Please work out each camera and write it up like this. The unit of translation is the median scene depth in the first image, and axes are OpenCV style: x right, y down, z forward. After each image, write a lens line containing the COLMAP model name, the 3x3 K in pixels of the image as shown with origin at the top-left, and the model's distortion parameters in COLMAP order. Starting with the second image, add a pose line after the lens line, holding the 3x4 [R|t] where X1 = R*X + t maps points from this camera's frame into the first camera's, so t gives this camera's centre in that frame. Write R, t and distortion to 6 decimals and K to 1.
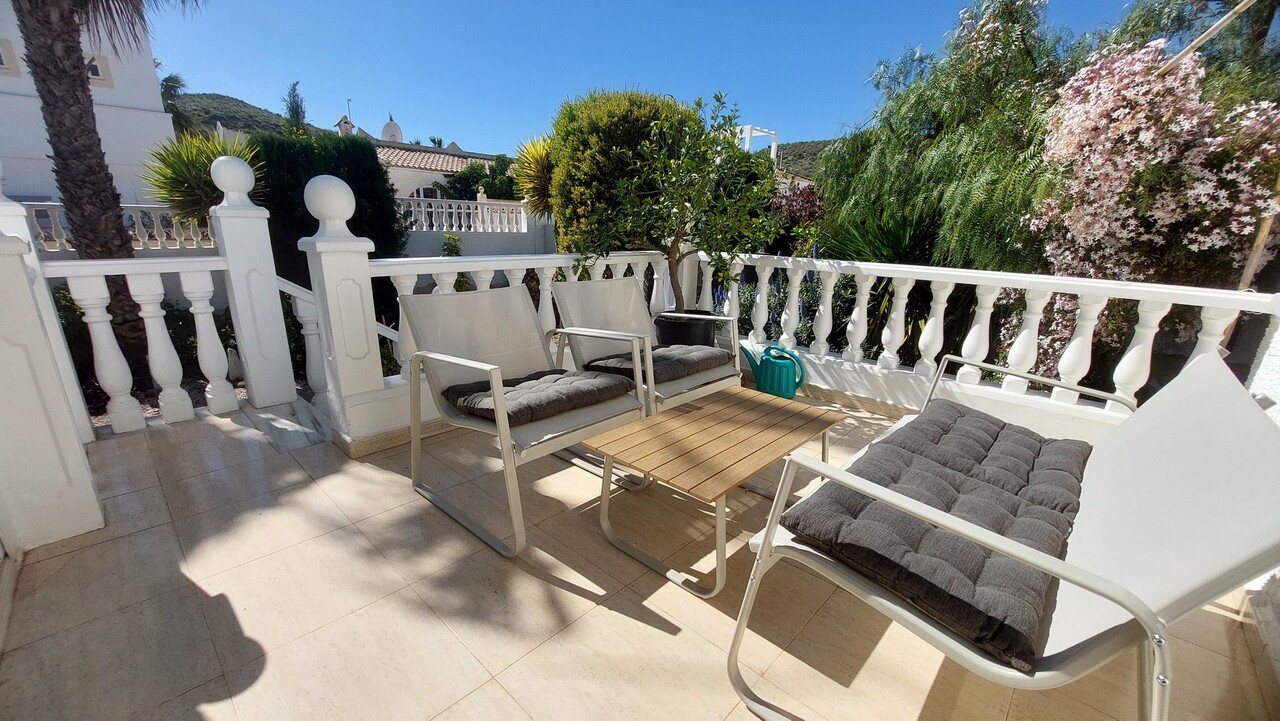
lens RADIAL K [[506.3, 0, 624.0], [0, 506.3, 382.7], [0, 0, 1]] dist [-0.002094, -0.005772]
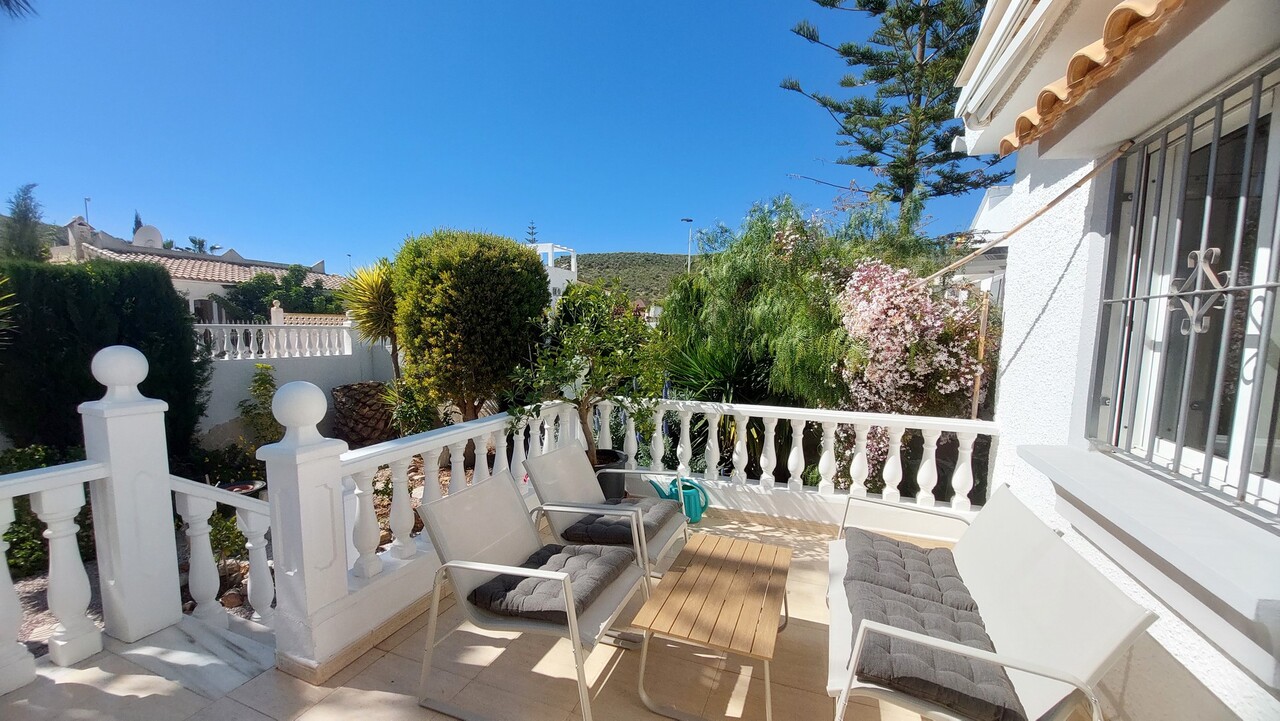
lens RADIAL K [[506.3, 0, 624.0], [0, 506.3, 382.7], [0, 0, 1]] dist [-0.002094, -0.005772]
pose [[0.931138, -0.055556, 0.360410, -0.263514], [0.122625, 0.978476, -0.165978, -0.125606], [-0.343431, 0.198744, 0.917909, -0.078846]]
